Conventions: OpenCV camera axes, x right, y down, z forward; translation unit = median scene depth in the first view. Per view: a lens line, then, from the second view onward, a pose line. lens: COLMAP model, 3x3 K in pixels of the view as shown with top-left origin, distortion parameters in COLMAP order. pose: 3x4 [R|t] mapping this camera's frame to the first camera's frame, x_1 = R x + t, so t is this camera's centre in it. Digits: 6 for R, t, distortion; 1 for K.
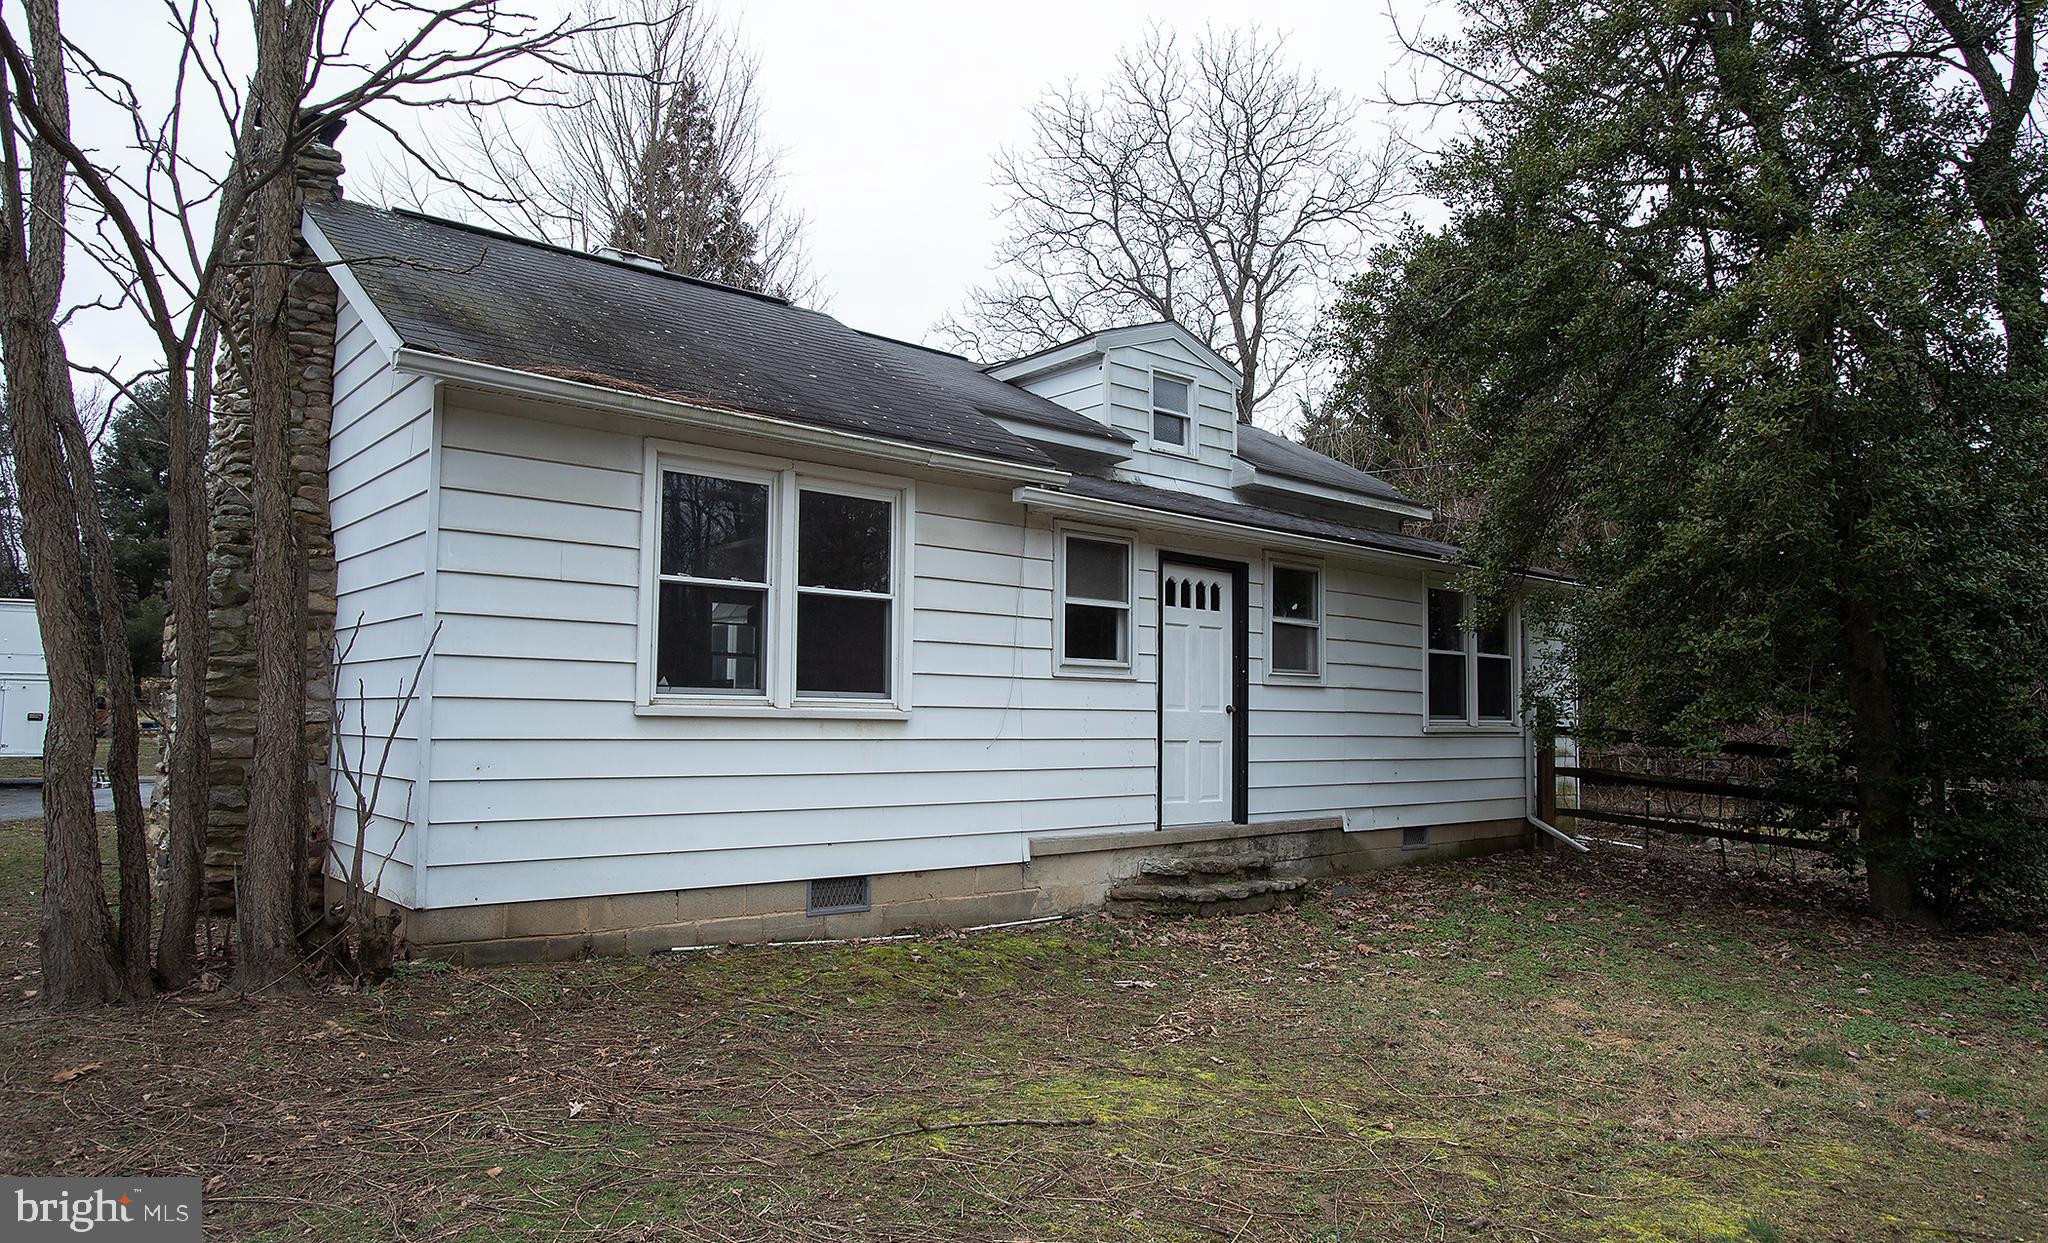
lens RADIAL K [[1340.5, 0, 1024.4], [0, 1340.5, 631.9], [0, 0, 1]] dist [-0.060269, -0.001091]
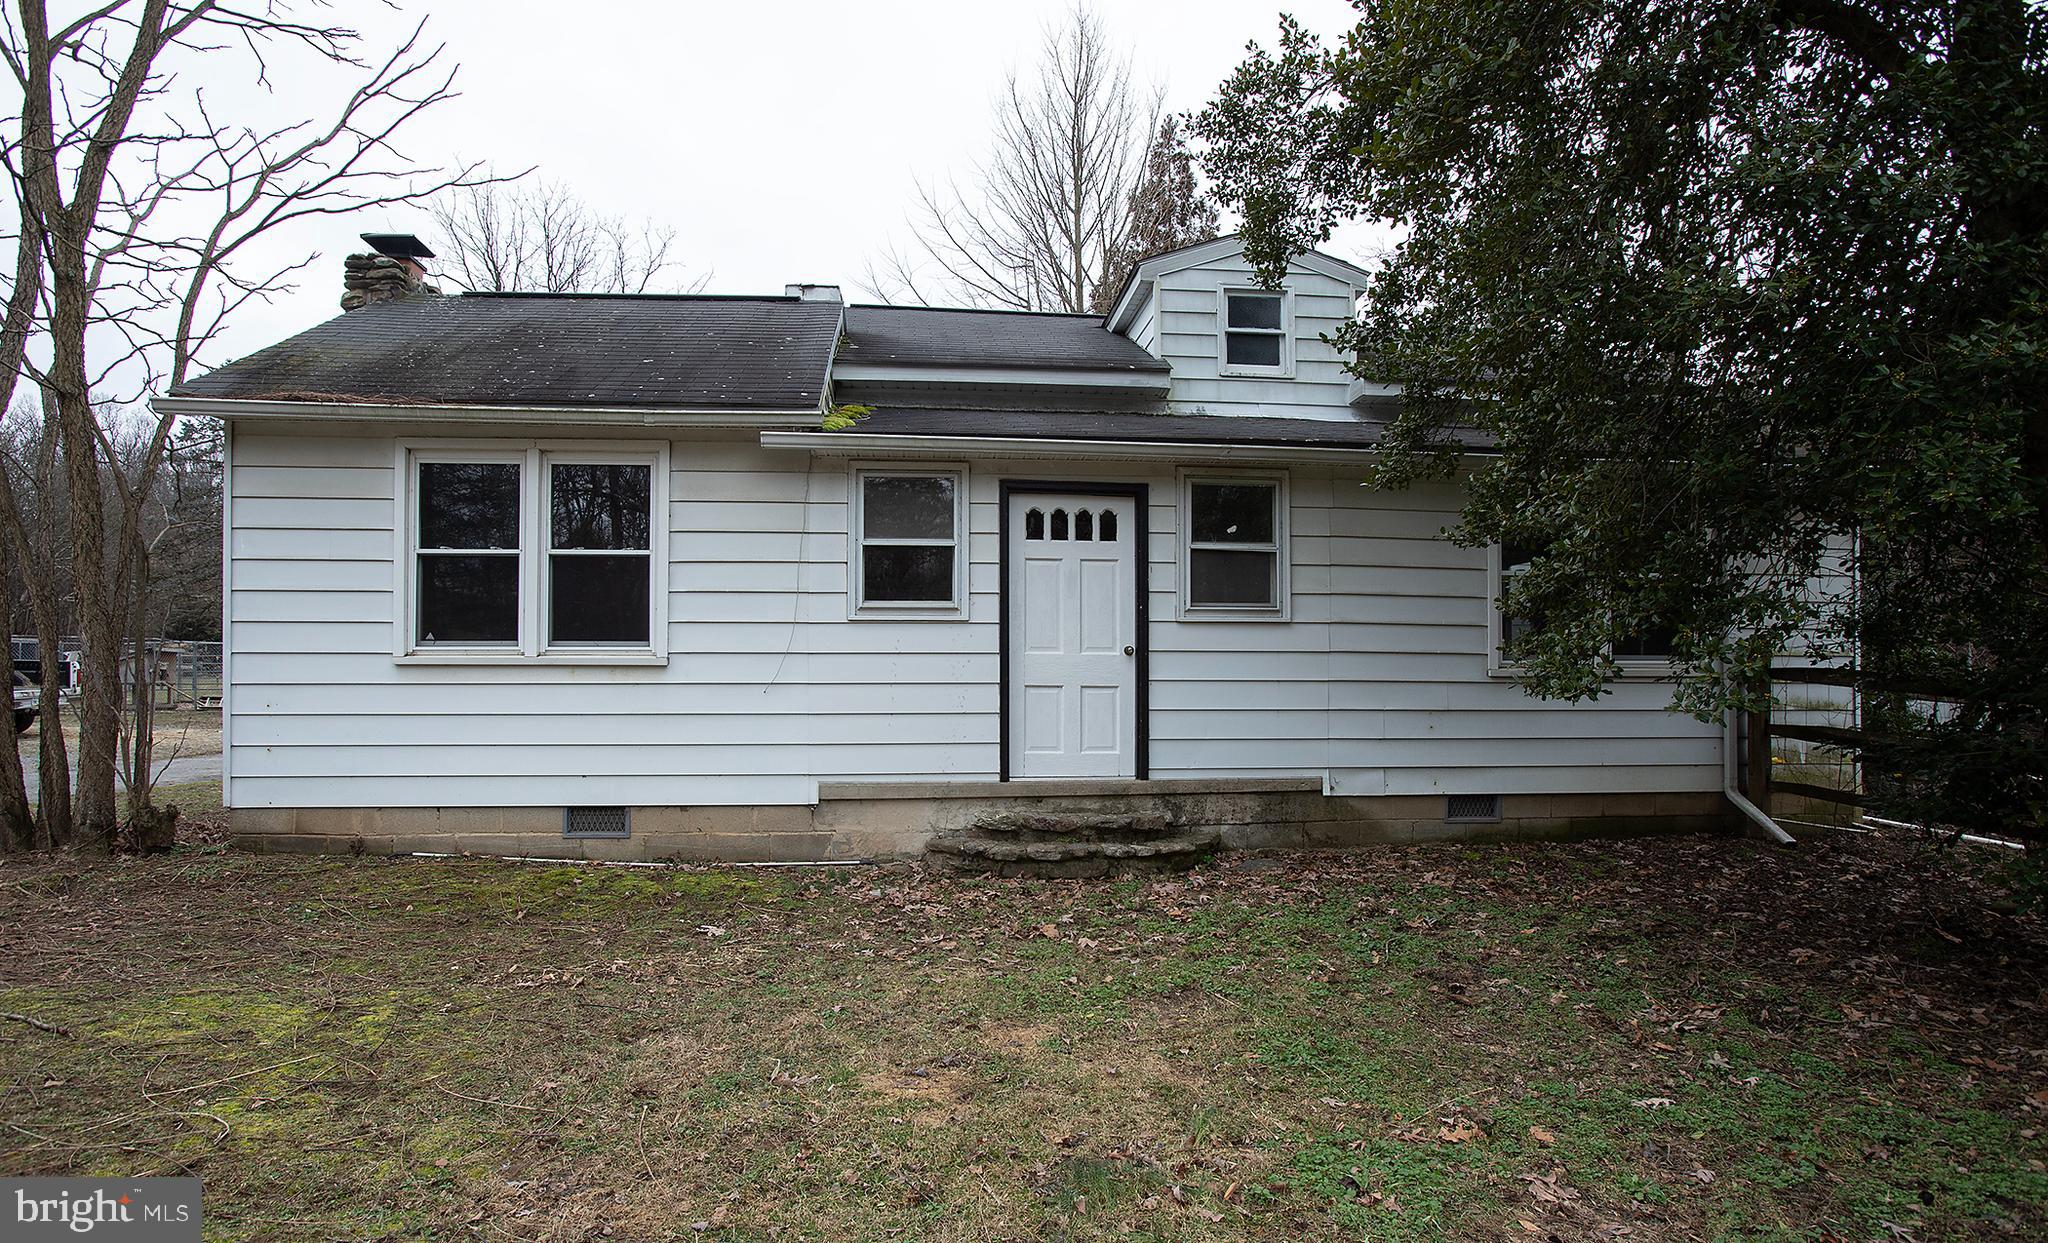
lens RADIAL K [[1051.9, 0, 954.8], [0, 1051.9, 667.1], [0, 0, 1]] dist [-0.042983, 0.000182]
pose [[0.796008, -0.012709, -0.605153, 0.531431], [0.047653, 0.997992, 0.041723, 0.037444], [0.603408, -0.062049, 0.795015, 0.410118]]
